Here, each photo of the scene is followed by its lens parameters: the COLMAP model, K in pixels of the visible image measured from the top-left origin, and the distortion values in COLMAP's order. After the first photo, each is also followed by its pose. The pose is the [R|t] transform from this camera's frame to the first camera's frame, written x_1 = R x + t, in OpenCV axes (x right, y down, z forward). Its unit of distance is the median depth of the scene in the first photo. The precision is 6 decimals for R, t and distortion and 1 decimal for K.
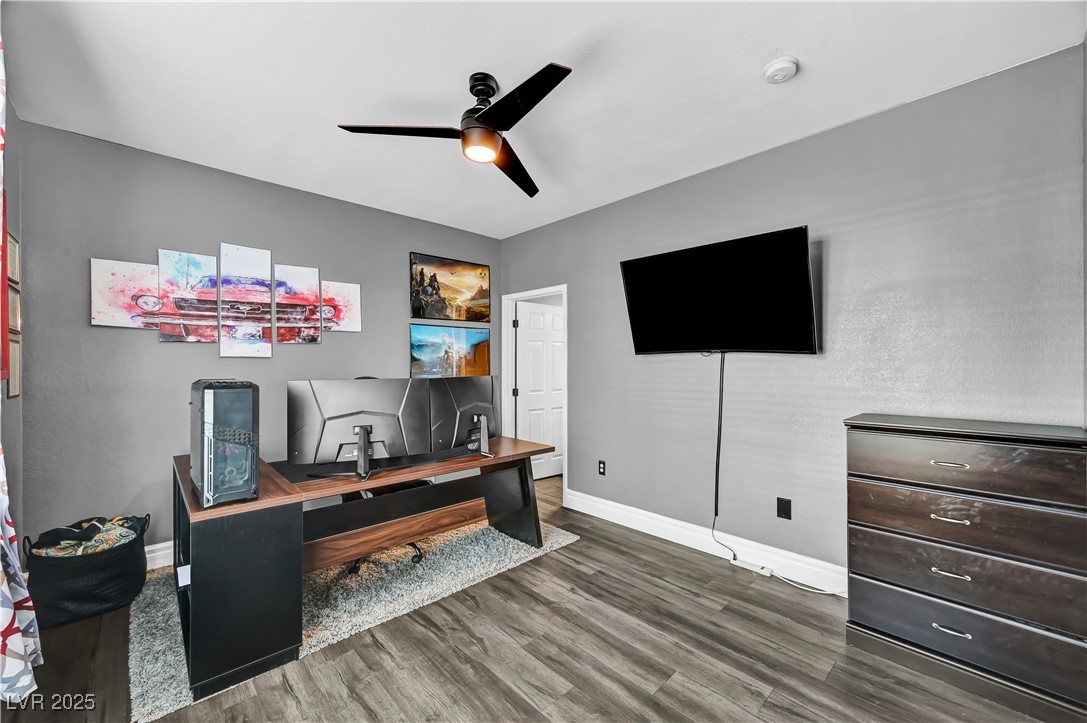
lens RADIAL K [[435.0, 0, 545.5], [0, 435.0, 365.4], [0, 0, 1]] dist [0.003056, 0.000146]
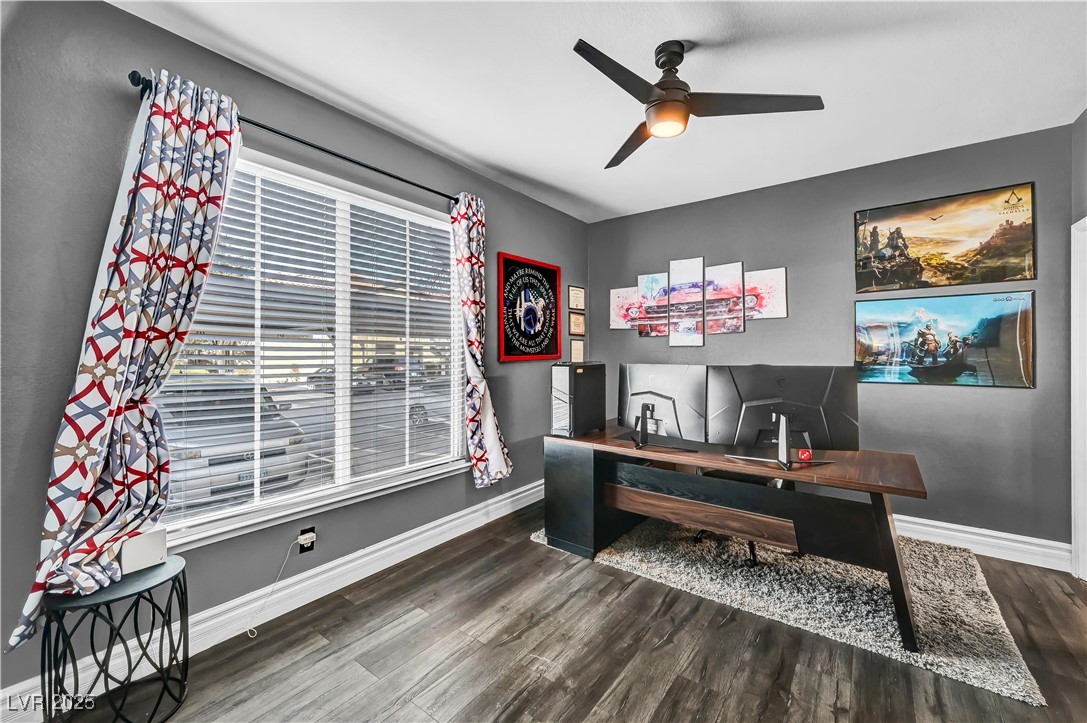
lens RADIAL K [[435.0, 0, 543.8], [0, 435.0, 351.4], [0, 0, 1]] dist [0.003056, 0.000146]
pose [[0.160689, -0.004033, -0.986997, 0.489367], [-0.003582, 0.999983, -0.004669, 0.003746], [0.986999, 0.004286, 0.160671, 0.379392]]
